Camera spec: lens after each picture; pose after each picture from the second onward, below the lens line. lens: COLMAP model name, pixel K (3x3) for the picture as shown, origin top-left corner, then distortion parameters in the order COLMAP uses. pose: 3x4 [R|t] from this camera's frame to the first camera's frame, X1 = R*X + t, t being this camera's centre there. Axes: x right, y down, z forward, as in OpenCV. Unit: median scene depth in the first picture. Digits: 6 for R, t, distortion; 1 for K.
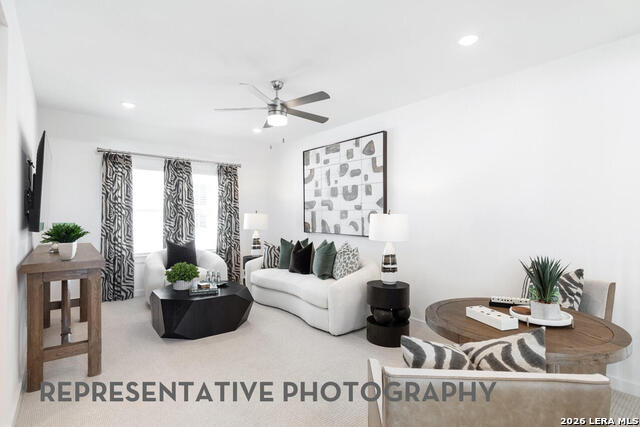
lens RADIAL K [[326.4, 0, 320.0], [0, 326.4, 213.5], [0, 0, 1]] dist [0.000336, -0.000060]
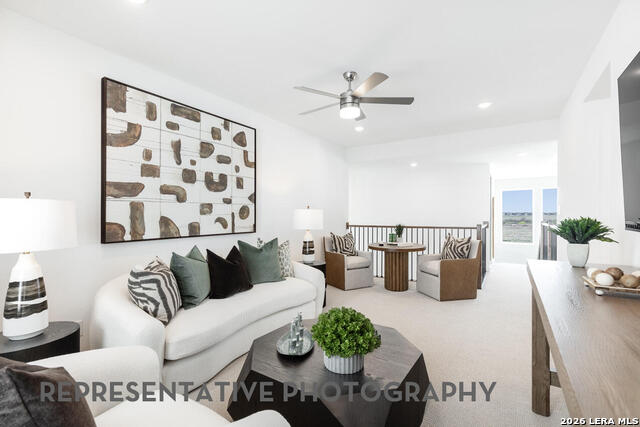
lens RADIAL K [[294.4, 0, 319.8], [0, 294.4, 217.1], [0, 0, 1]] dist [0.015212, -0.000719]
pose [[-0.322201, -0.016135, 0.946534, -0.646035], [-0.009690, 0.999859, 0.013745, 0.010011], [-0.946622, -0.004744, -0.322312, 0.939563]]
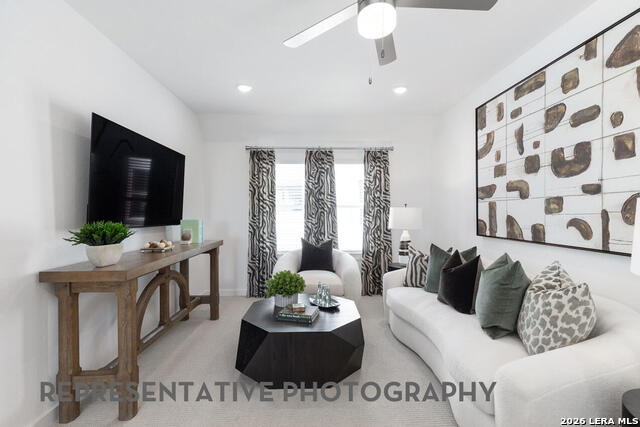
lens RADIAL K [[294.4, 0, 319.8], [0, 294.4, 217.1], [0, 0, 1]] dist [0.015212, -0.000719]
pose [[0.806509, -0.000662, -0.591221, 0.050632], [0.014765, 0.999710, 0.019023, 0.007158], [0.591037, -0.024072, 0.806285, 0.390368]]
